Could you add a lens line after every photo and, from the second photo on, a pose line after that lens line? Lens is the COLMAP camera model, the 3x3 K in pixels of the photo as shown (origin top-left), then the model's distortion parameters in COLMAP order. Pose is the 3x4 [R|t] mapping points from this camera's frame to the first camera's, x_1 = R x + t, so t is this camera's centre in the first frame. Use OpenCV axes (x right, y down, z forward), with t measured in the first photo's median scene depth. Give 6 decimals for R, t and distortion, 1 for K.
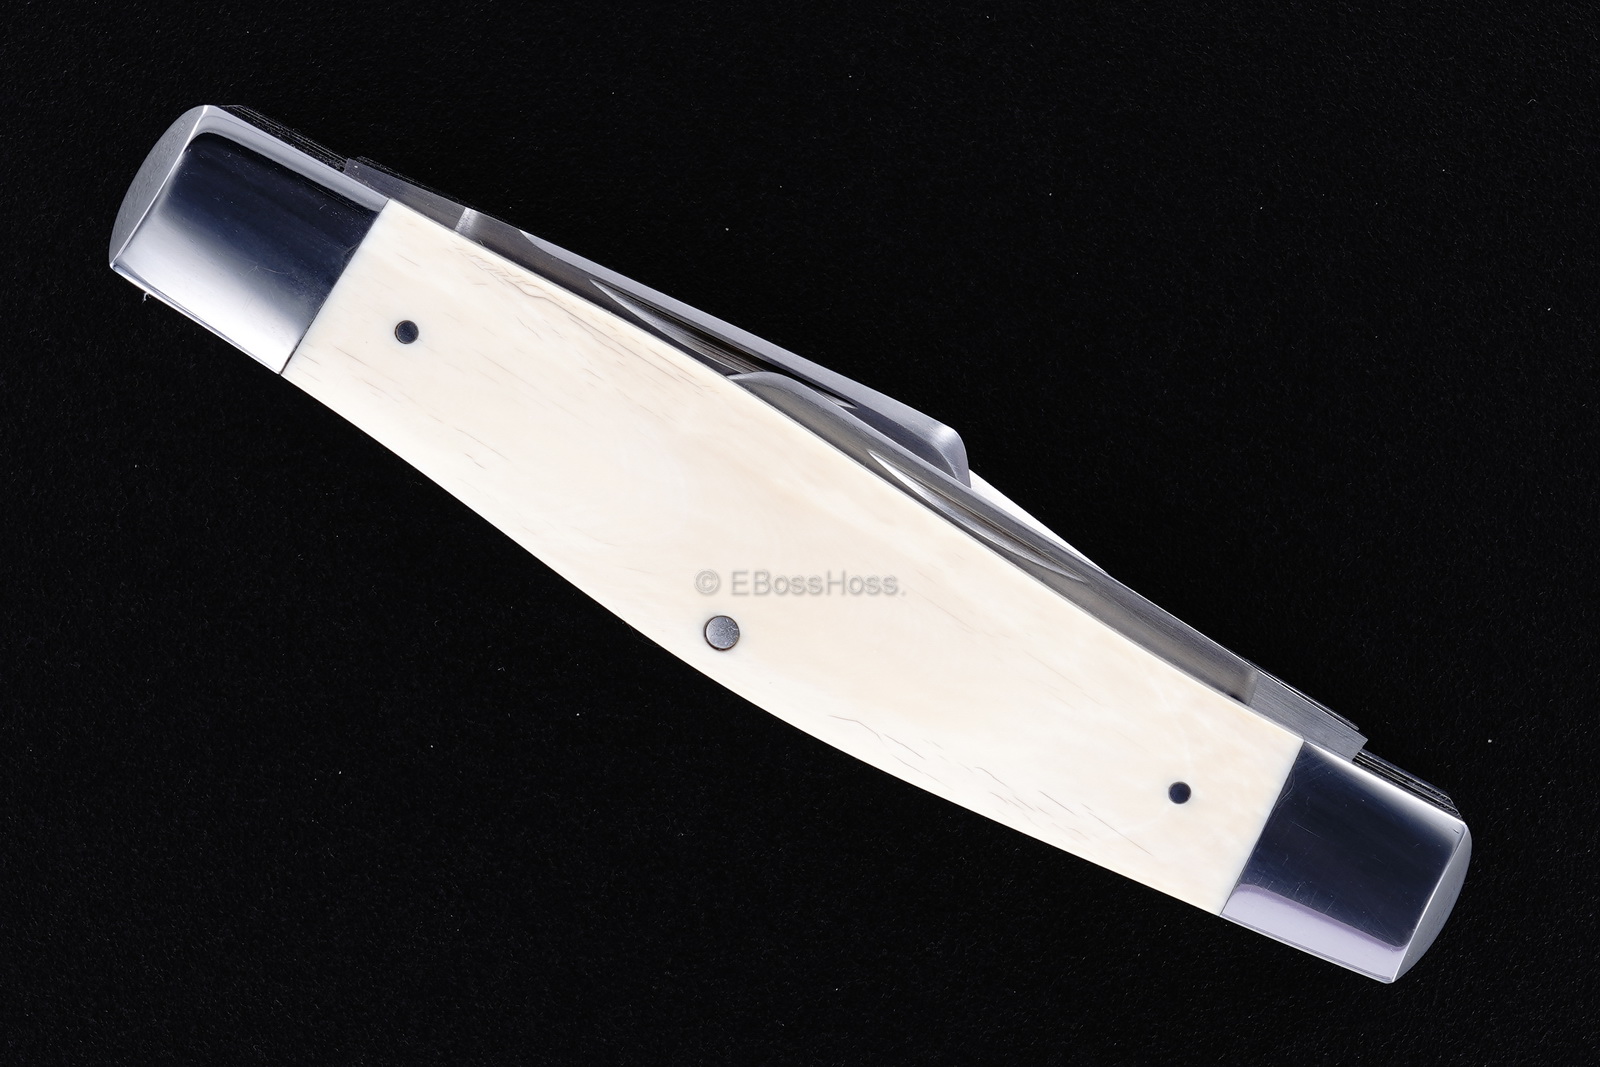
lens RADIAL K [[2651.3, 0, 798.3], [0, 2651.3, 533.8], [0, 0, 1]] dist [0.002110, 0.000000]
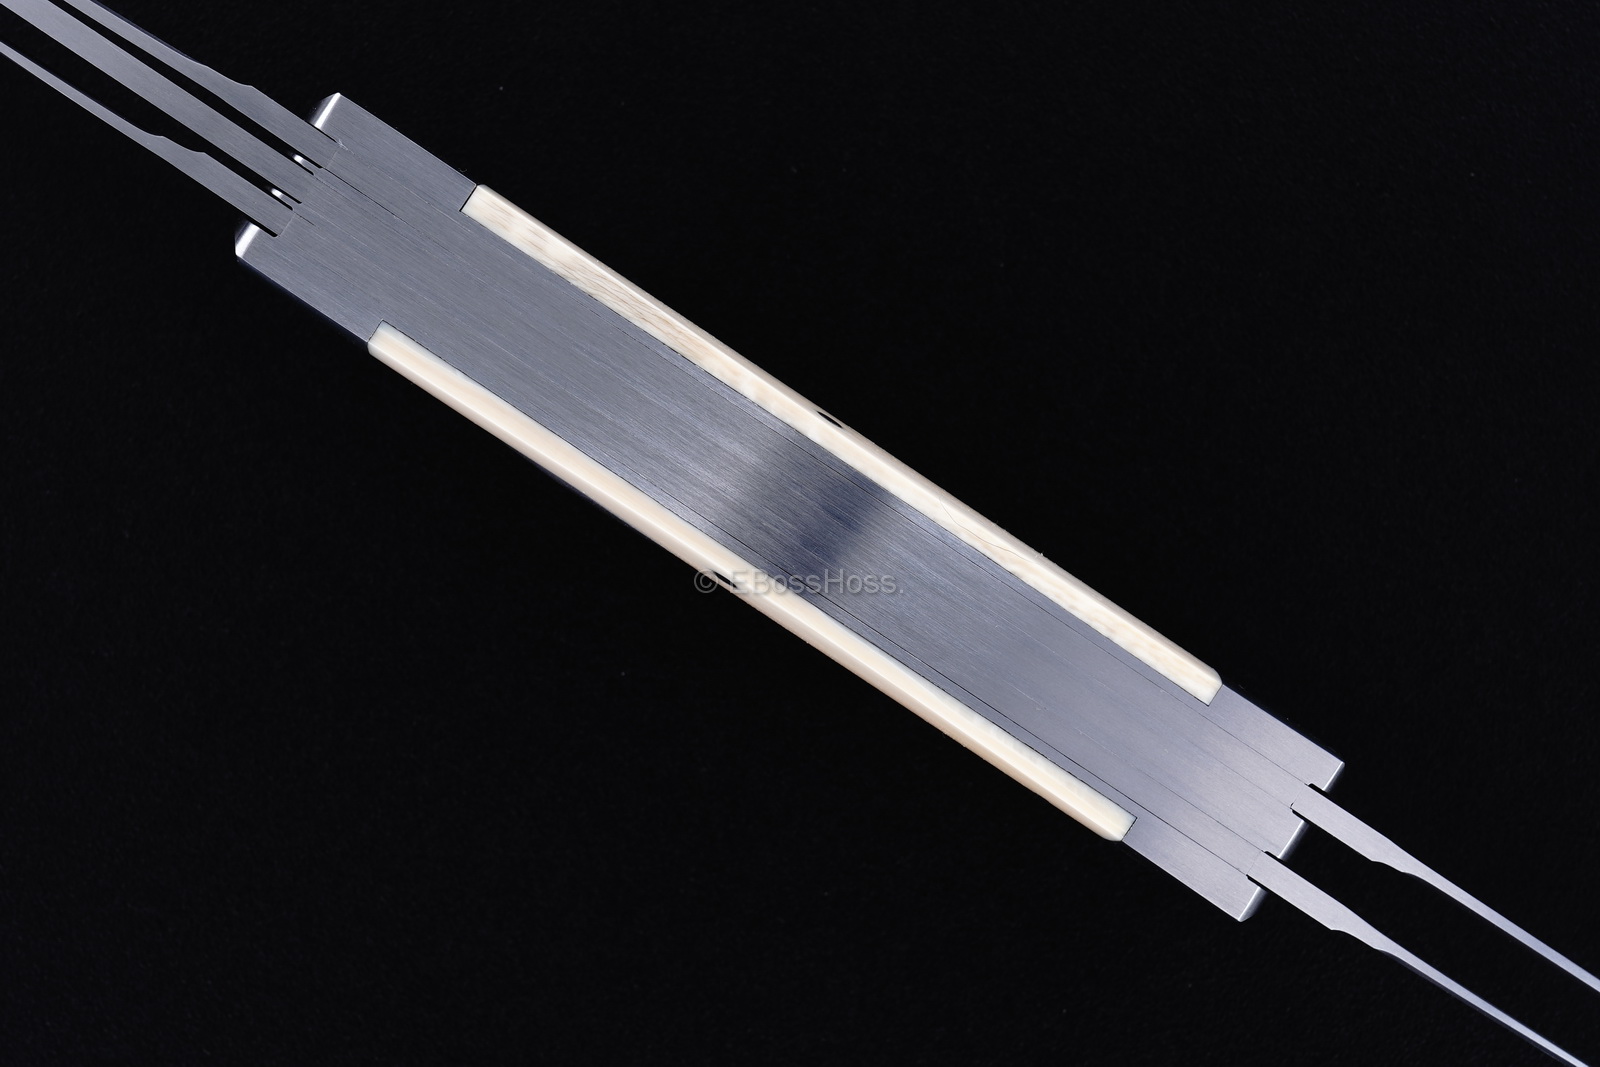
lens RADIAL K [[2651.3, 0, 799.2], [0, 2651.3, 531.9], [0, 0, 1]] dist [0.002110, 0.000000]
pose [[0.999949, 0.010087, -0.000095, 0.000076], [-0.010087, 0.999949, -0.000432, 0.000379], [0.000091, 0.000433, 1.000000, -0.260928]]
